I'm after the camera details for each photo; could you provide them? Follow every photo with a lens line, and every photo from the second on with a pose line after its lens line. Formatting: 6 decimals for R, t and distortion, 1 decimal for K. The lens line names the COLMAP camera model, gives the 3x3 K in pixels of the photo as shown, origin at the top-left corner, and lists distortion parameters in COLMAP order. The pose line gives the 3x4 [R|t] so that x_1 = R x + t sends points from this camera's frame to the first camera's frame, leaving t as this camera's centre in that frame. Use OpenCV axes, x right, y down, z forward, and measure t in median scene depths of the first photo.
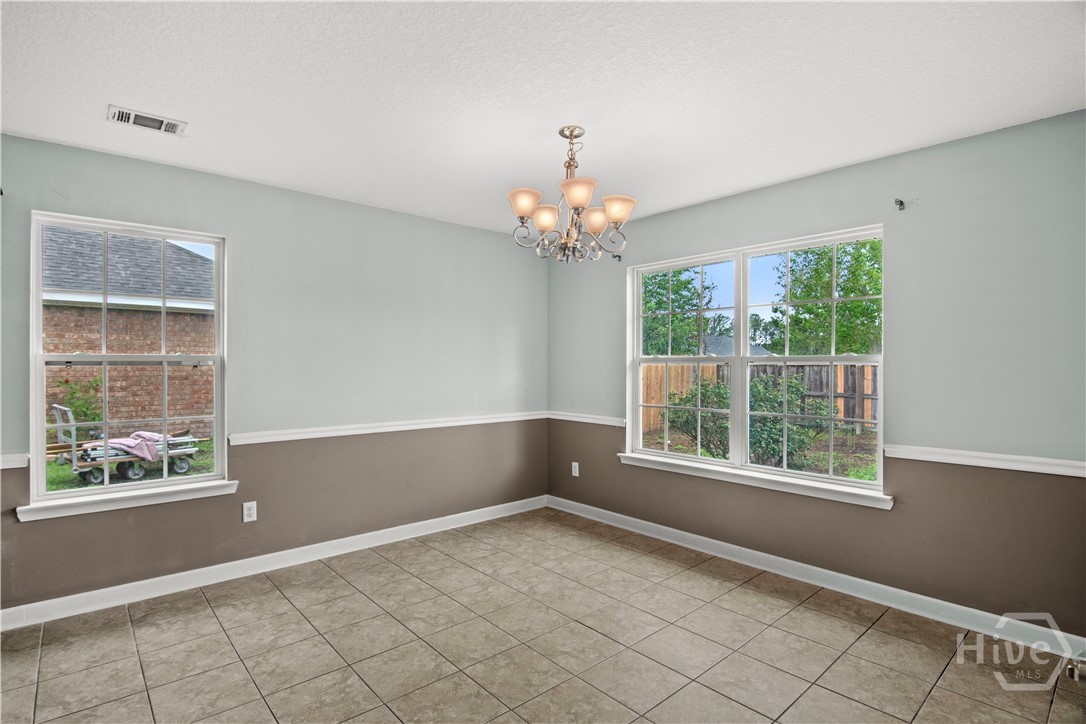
lens RADIAL K [[536.3, 0, 538.3], [0, 536.3, 362.8], [0, 0, 1]] dist [-0.004586, -0.009872]
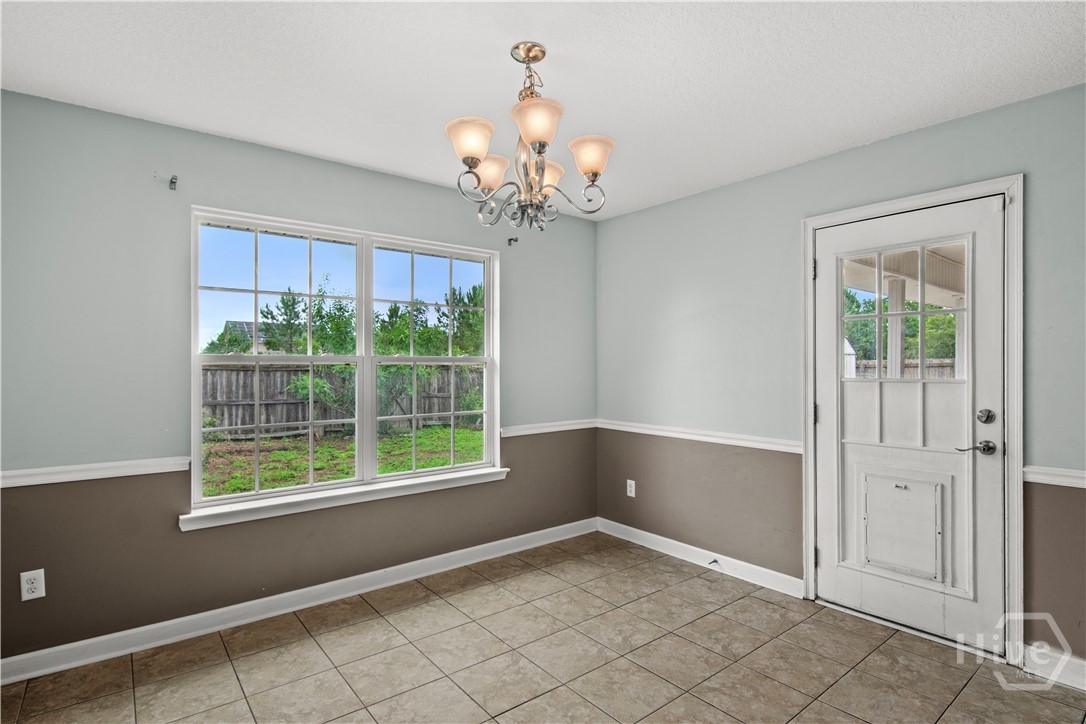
lens RADIAL K [[536.3, 0, 543.9], [0, 536.3, 365.2], [0, 0, 1]] dist [-0.004586, -0.009872]
pose [[0.050311, -0.001426, 0.998733, -0.548044], [-0.000914, 0.999998, 0.001474, 0.003286], [-0.998733, -0.000987, 0.050309, 0.756992]]
